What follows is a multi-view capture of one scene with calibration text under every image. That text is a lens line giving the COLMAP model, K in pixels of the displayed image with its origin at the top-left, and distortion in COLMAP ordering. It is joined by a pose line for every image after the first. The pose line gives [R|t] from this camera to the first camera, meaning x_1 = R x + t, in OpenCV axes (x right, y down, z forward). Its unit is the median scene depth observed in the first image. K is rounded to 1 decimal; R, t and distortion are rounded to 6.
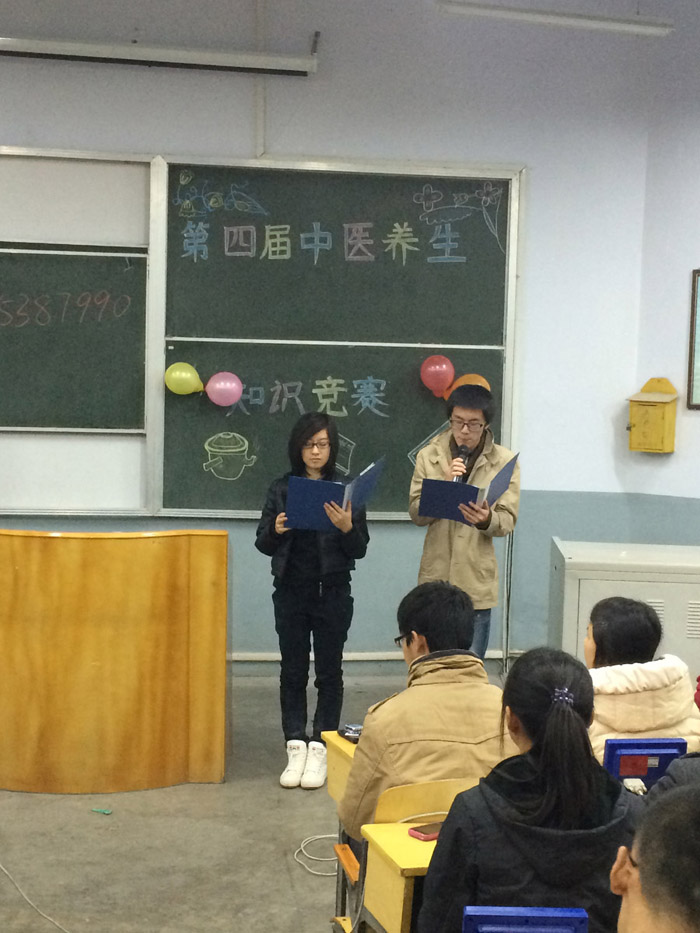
lens RADIAL K [[1401.7, 0, 350.0], [0, 1401.7, 466.5], [0, 0, 1]] dist [0.035572, 0.029925]
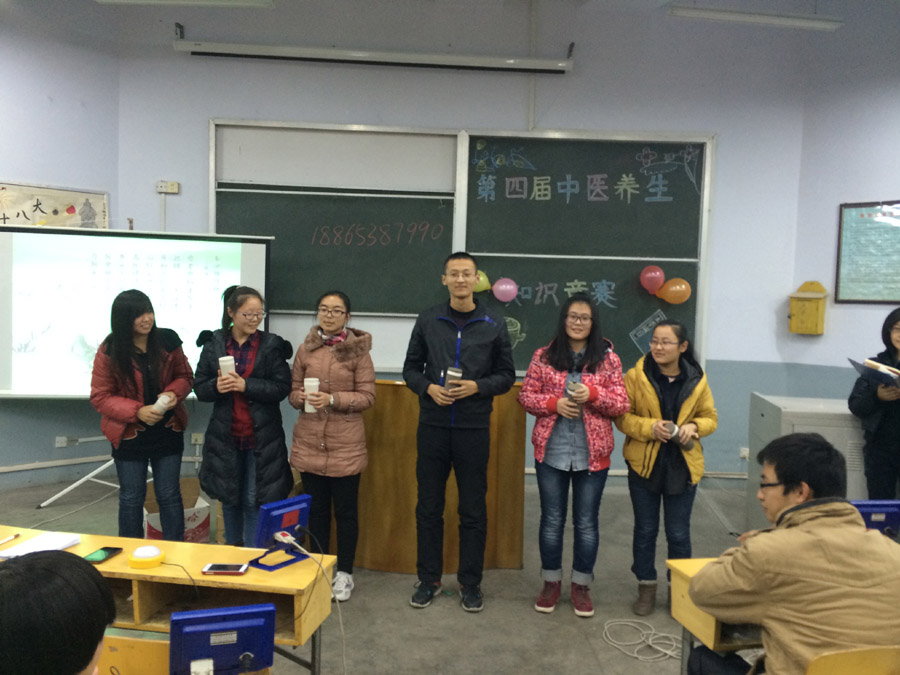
lens RADIAL K [[801.2, 0, 450.0], [0, 801.2, 337.5], [0, 0, 1]] dist [0.071229, -0.000279]
pose [[0.994530, 0.009276, -0.104037, -0.058361], [-0.011038, 0.999805, -0.016372, 0.011107], [0.103865, 0.017431, 0.994439, 0.155803]]
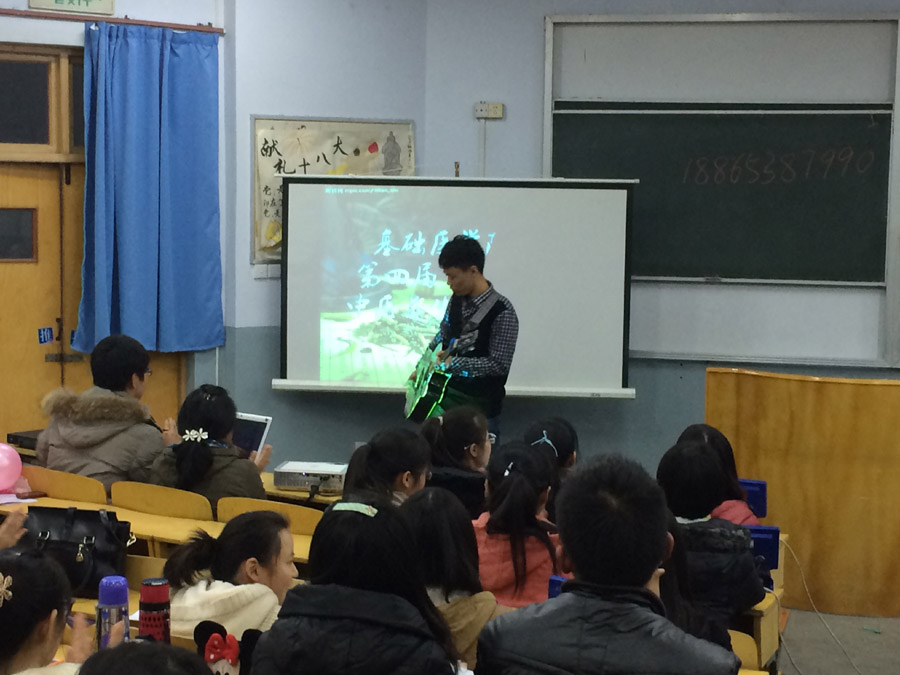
lens RADIAL K [[1554.8, 0, 450.0], [0, 1554.8, 337.5], [0, 0, 1]] dist [0.016520, 0.101604]
pose [[0.931198, 0.020987, -0.363909, -0.028126], [-0.016328, 0.999741, 0.015875, 0.000605], [0.364148, -0.008841, 0.931299, -0.165562]]
